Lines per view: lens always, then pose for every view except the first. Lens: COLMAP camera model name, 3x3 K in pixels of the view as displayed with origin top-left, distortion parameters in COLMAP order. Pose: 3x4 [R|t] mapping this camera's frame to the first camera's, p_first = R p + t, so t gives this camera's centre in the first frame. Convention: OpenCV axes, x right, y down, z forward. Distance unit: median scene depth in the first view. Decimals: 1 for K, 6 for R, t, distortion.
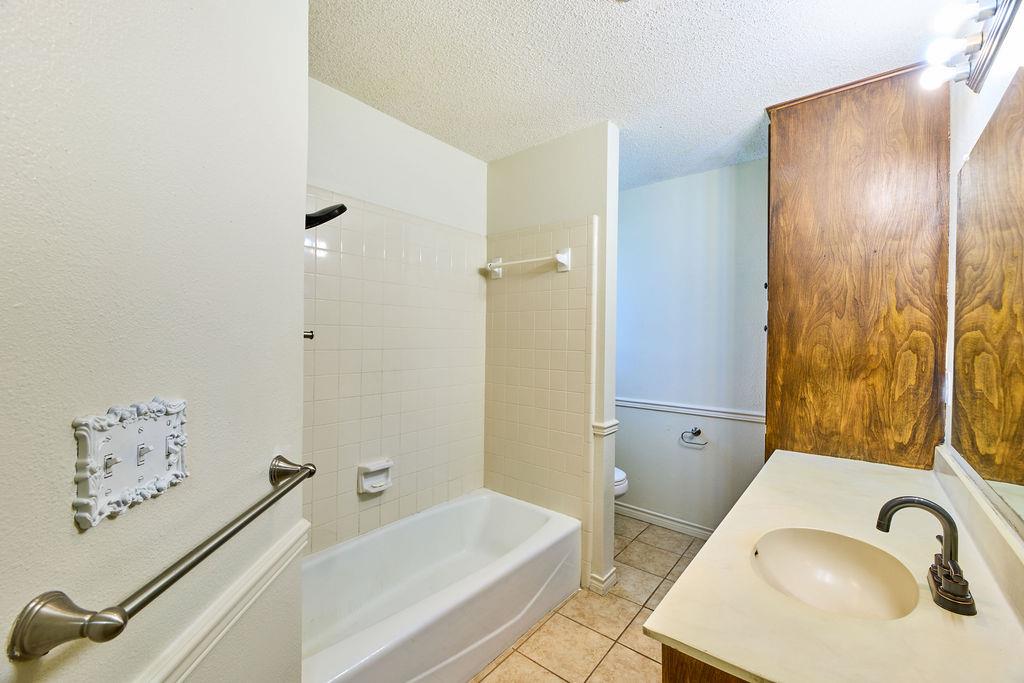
lens RADIAL K [[419.4, 0, 514.1], [0, 419.4, 338.8], [0, 0, 1]] dist [-0.004411, -0.002301]
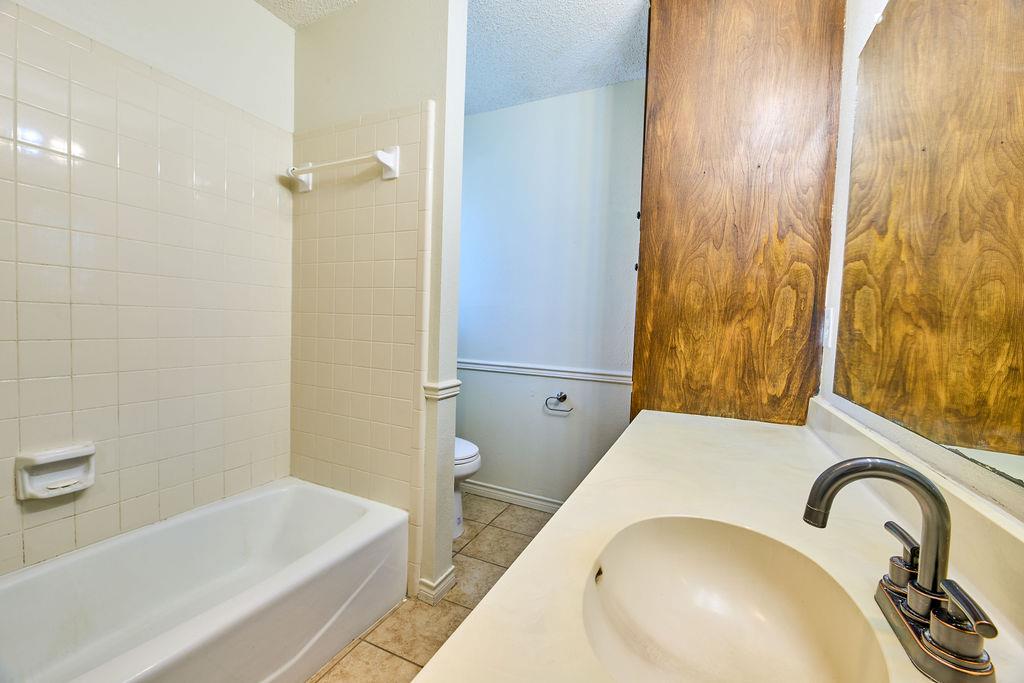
lens RADIAL K [[419.4, 0, 508.2], [0, 419.4, 342.4], [0, 0, 1]] dist [-0.004411, -0.002301]
pose [[0.971668, 0.008524, 0.236196, 0.172632], [-0.021176, 0.998470, 0.051079, 0.095564], [-0.235399, -0.054633, 0.970362, 0.266525]]
